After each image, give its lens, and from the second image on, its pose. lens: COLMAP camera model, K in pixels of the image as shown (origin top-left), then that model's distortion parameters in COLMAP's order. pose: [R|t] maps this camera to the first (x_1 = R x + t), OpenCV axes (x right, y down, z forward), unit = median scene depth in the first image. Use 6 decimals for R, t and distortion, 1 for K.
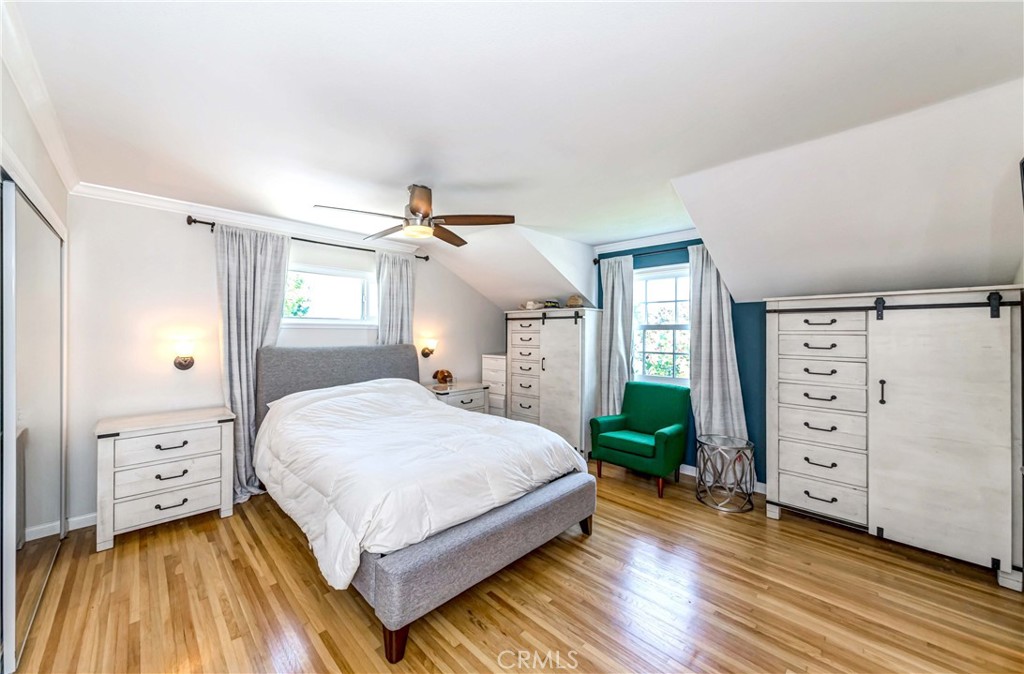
lens RADIAL K [[367.6, 0, 505.8], [0, 367.6, 333.7], [0, 0, 1]] dist [-0.009666, -0.000202]
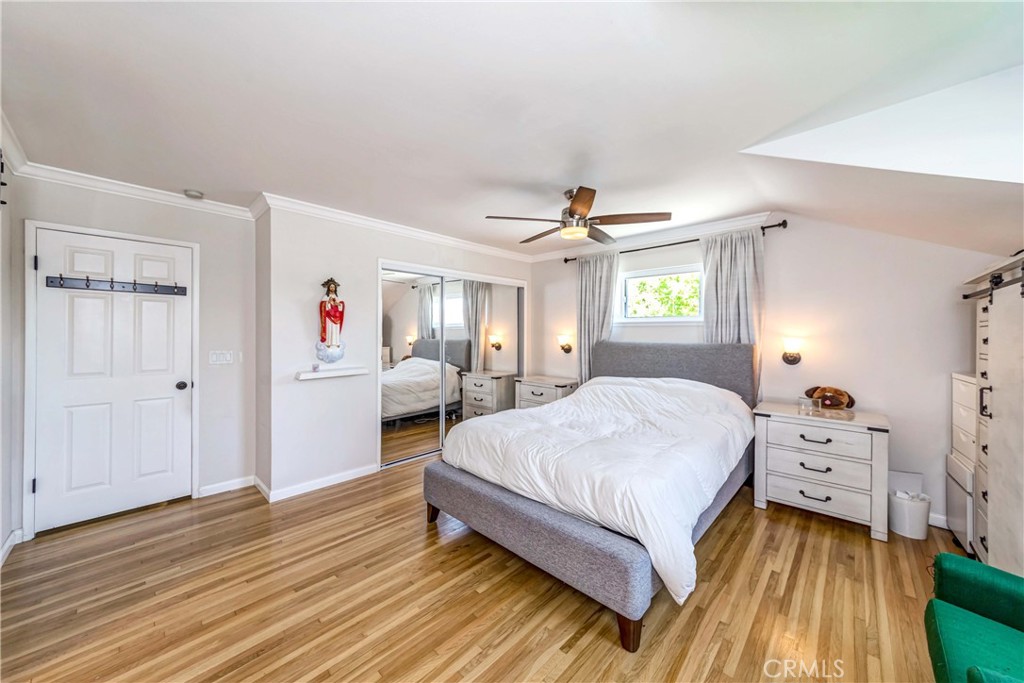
lens RADIAL K [[367.6, 0, 513.9], [0, 367.6, 337.8], [0, 0, 1]] dist [-0.009666, -0.000202]
pose [[0.038298, 0.012824, -0.999184, 0.529010], [-0.002793, 0.999915, 0.012726, 0.007963], [0.999262, 0.002303, 0.038330, 0.497200]]
